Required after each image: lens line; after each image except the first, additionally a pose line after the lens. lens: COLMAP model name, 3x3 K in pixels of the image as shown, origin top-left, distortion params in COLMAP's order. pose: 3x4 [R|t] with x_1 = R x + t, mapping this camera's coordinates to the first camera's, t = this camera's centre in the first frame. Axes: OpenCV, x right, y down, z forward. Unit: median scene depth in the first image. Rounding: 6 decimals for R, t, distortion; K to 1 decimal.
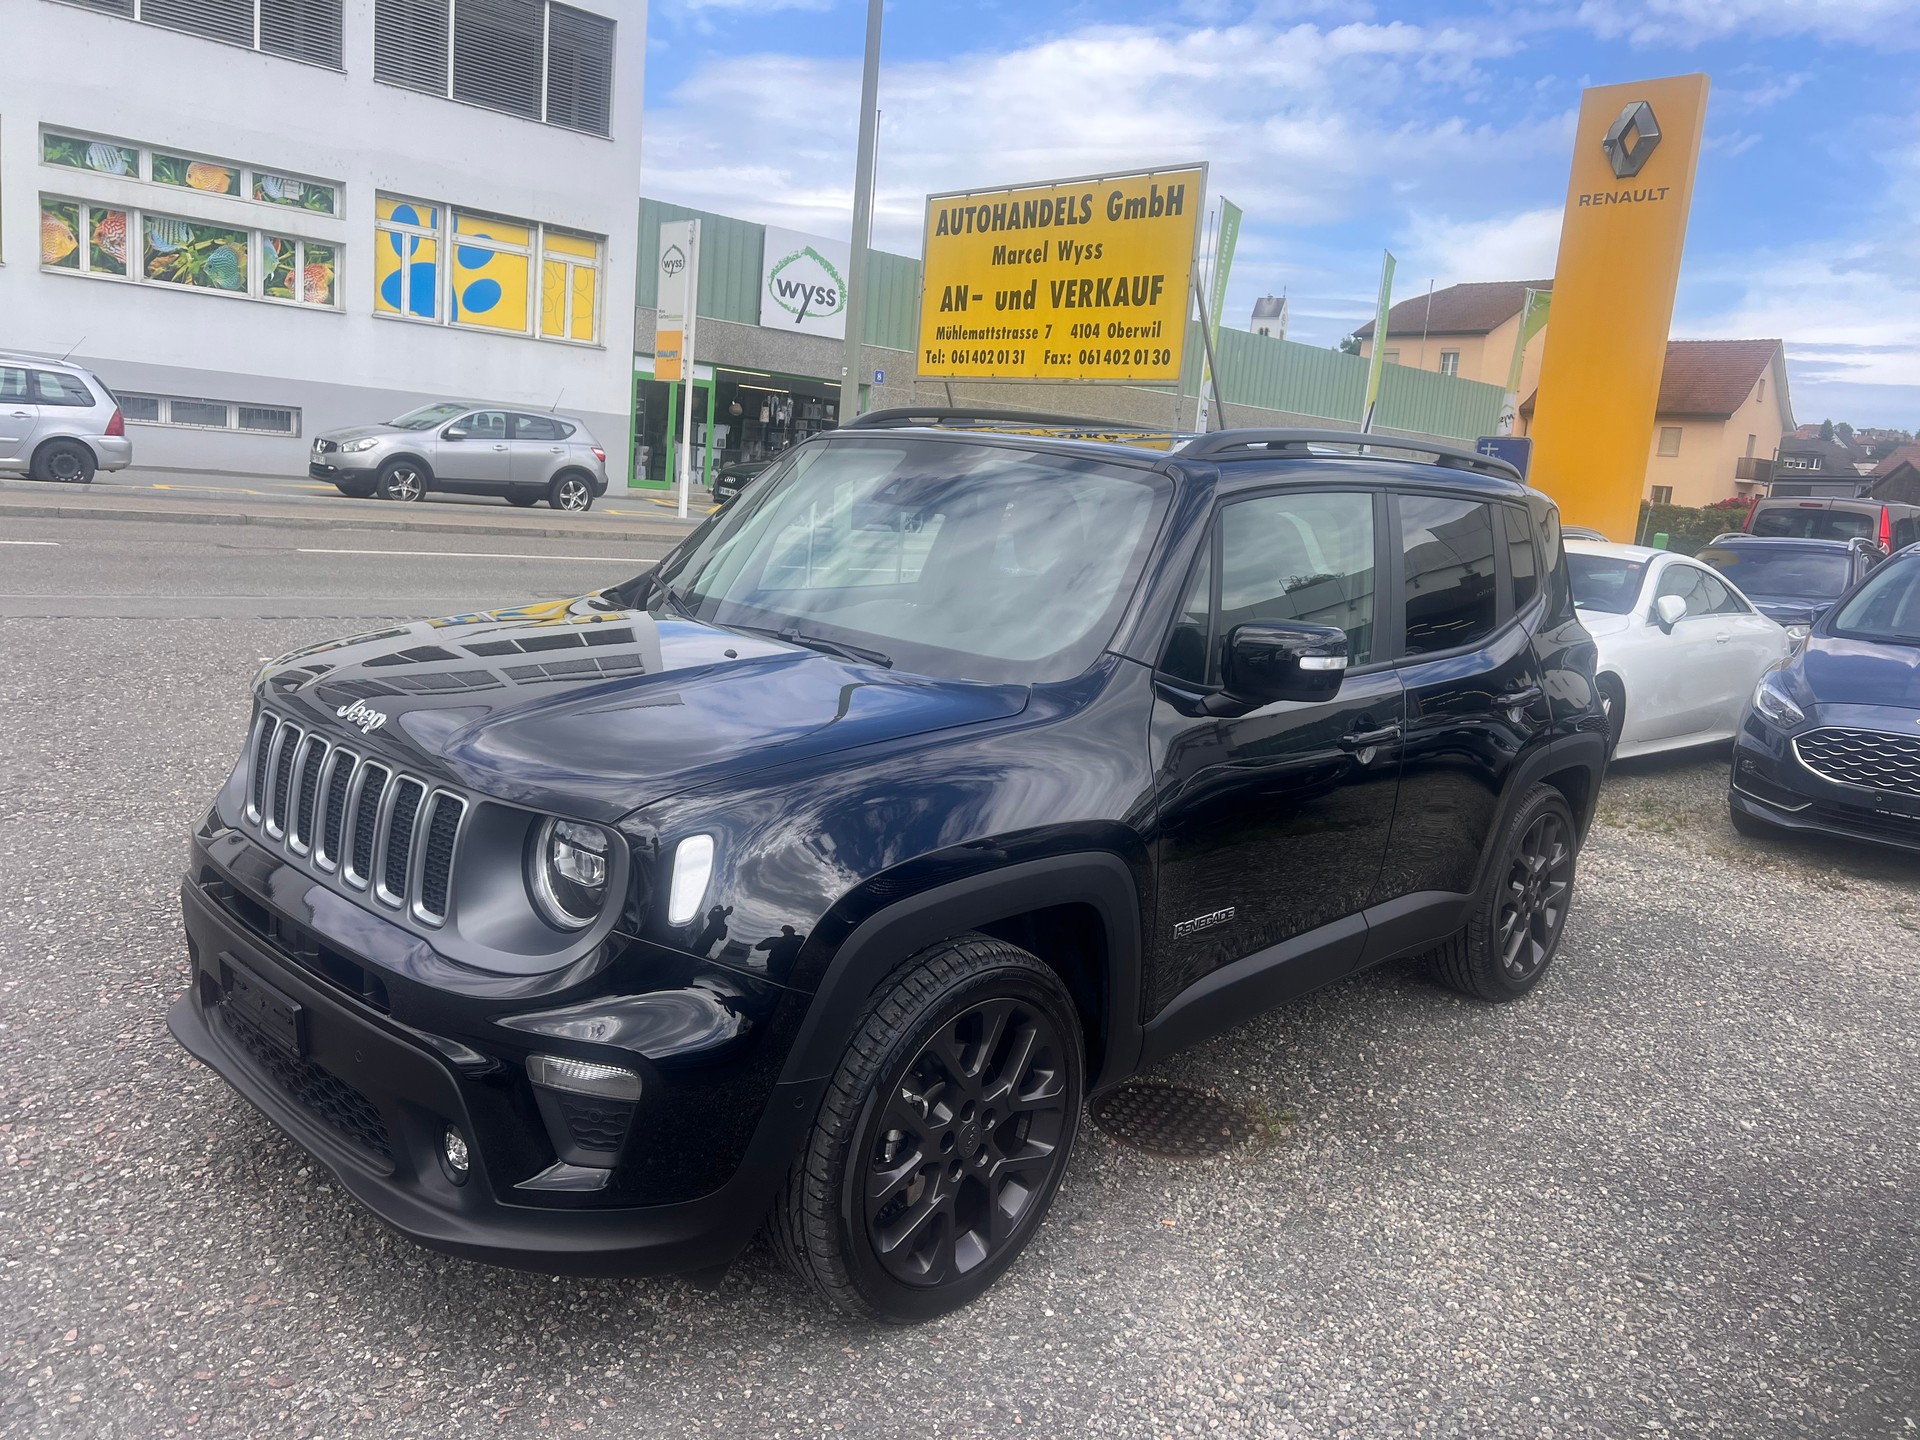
lens RADIAL K [[1432.1, 0, 947.2], [0, 1432.1, 724.4], [0, 0, 1]] dist [0.057027, -0.056008]
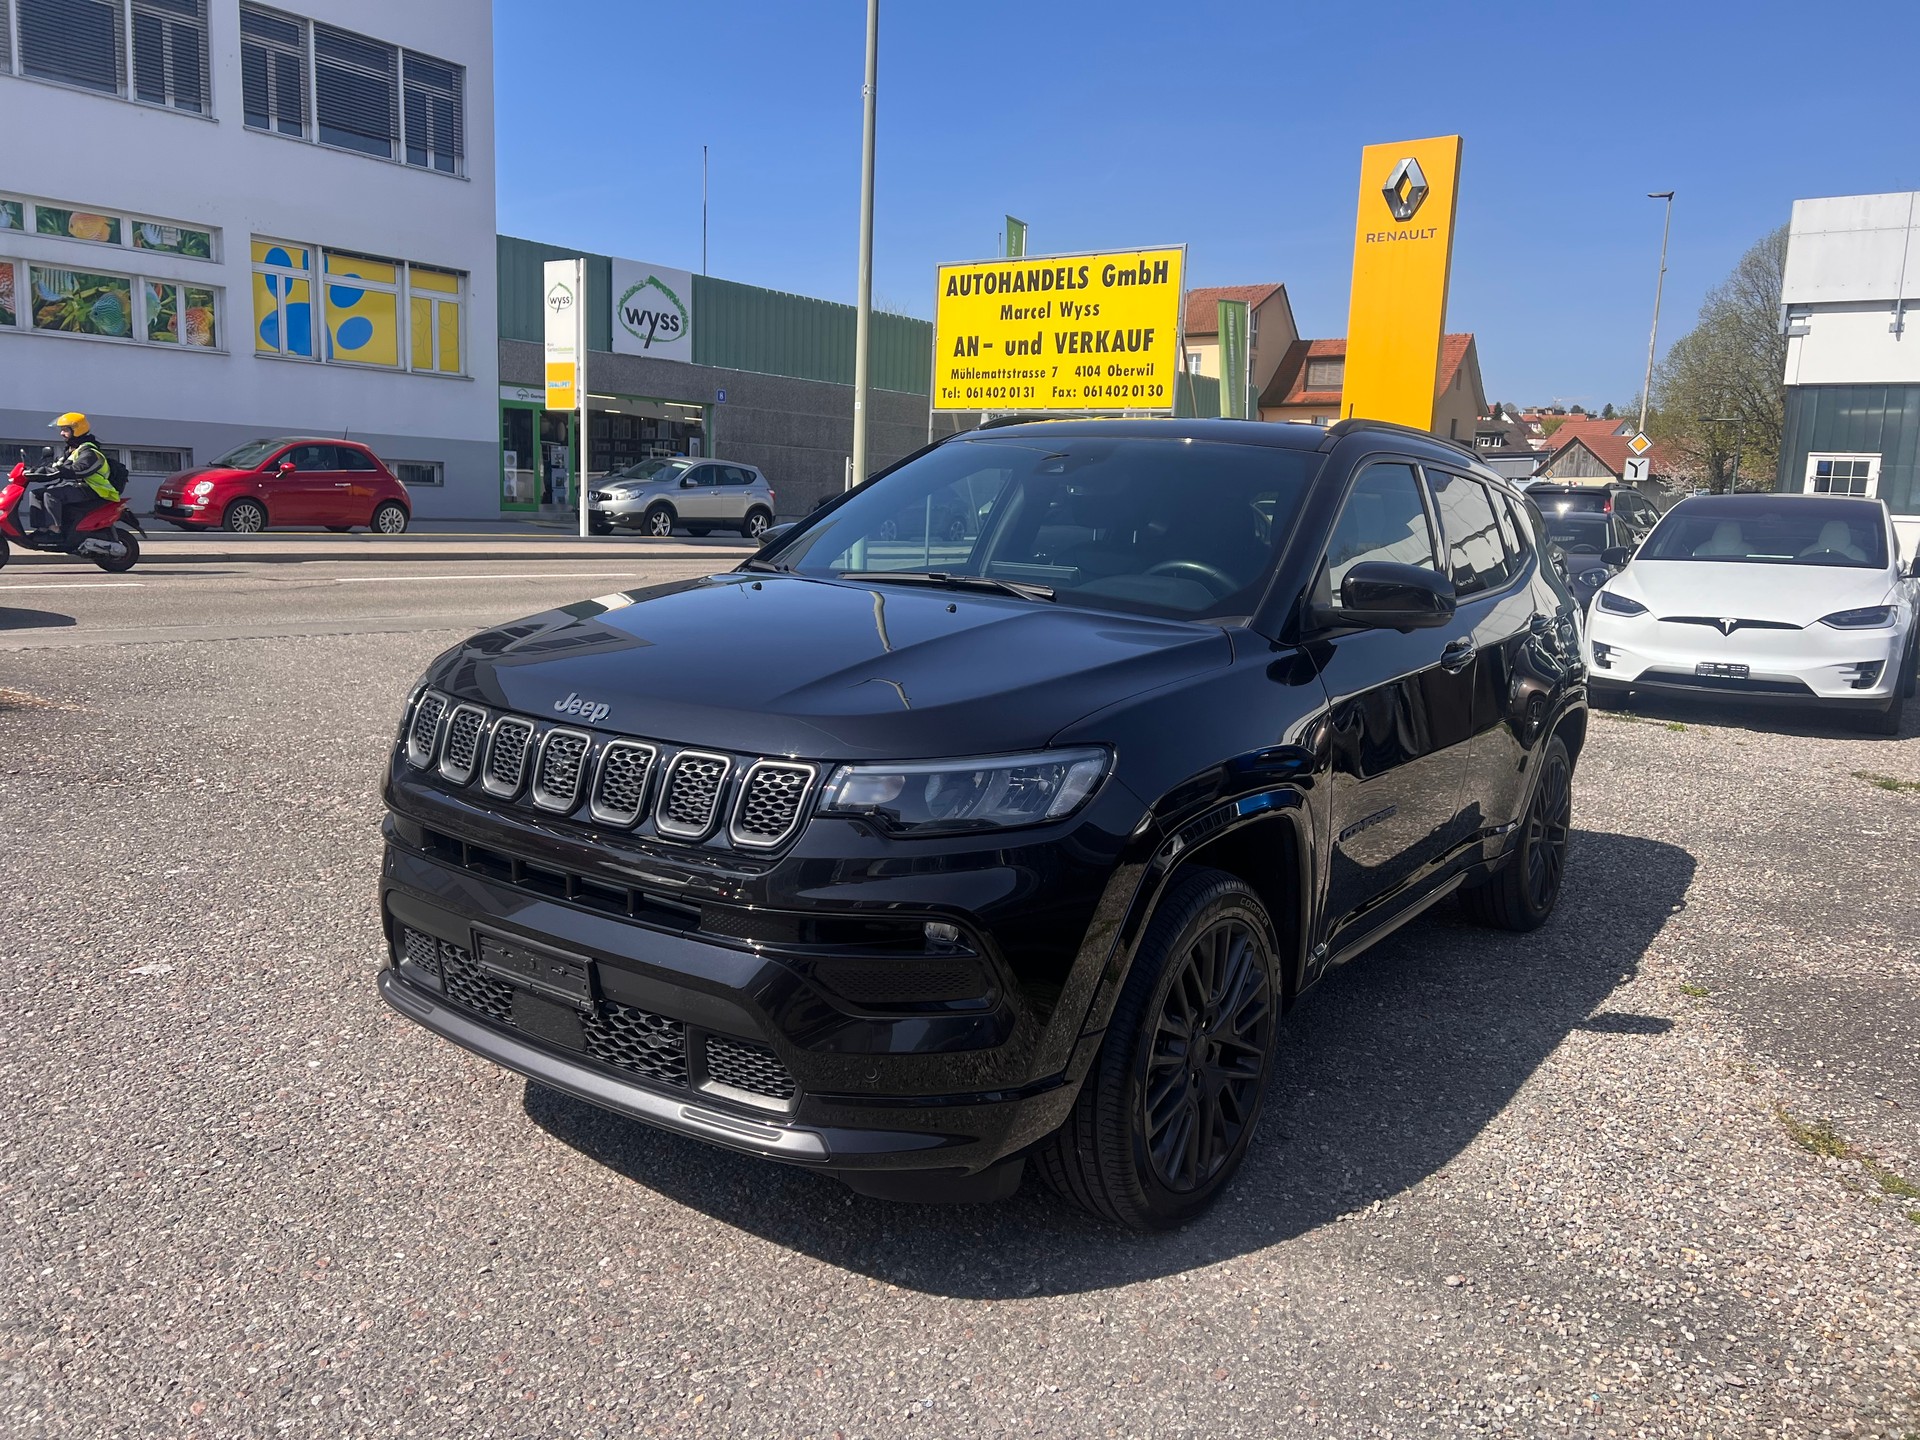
lens RADIAL K [[1432.1, 0, 946.0], [0, 1432.1, 728.6], [0, 0, 1]] dist [0.057027, -0.056008]
pose [[0.983352, -0.072472, 0.166636, -0.111429], [0.072497, 0.997351, 0.005939, 0.012359], [-0.166625, 0.006241, 0.986001, -0.103934]]
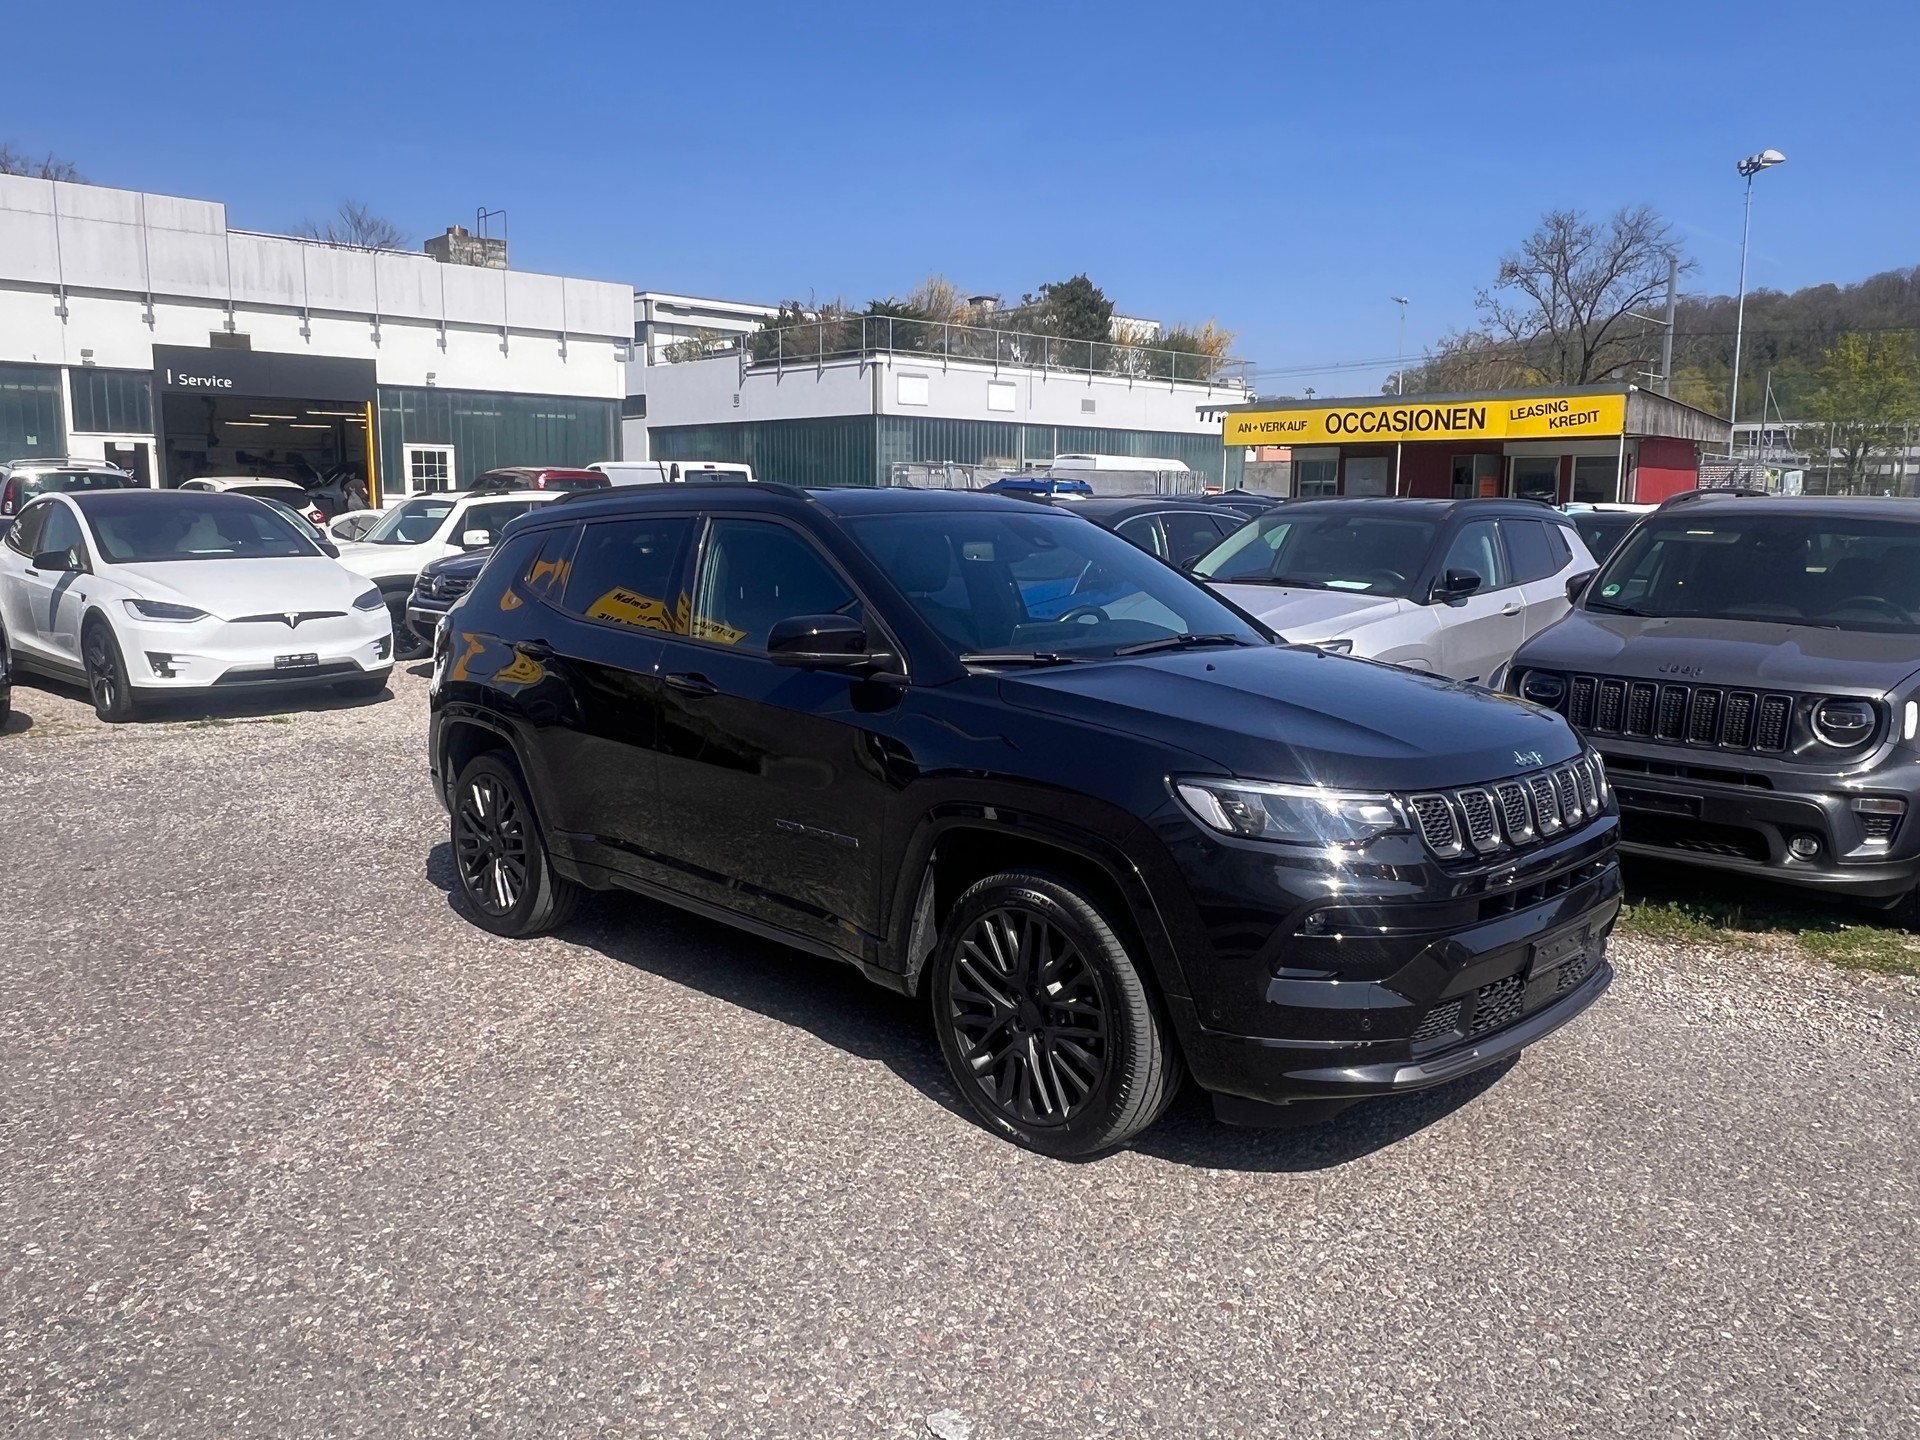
lens RADIAL K [[1432.1, 0, 928.6], [0, 1432.1, 702.2], [0, 0, 1]] dist [0.057027, -0.056008]
pose [[0.005812, -0.220389, 0.975395, -0.262624], [0.164533, 0.962328, 0.216456, -0.038514], [-0.986354, 0.159227, 0.041854, 0.057571]]
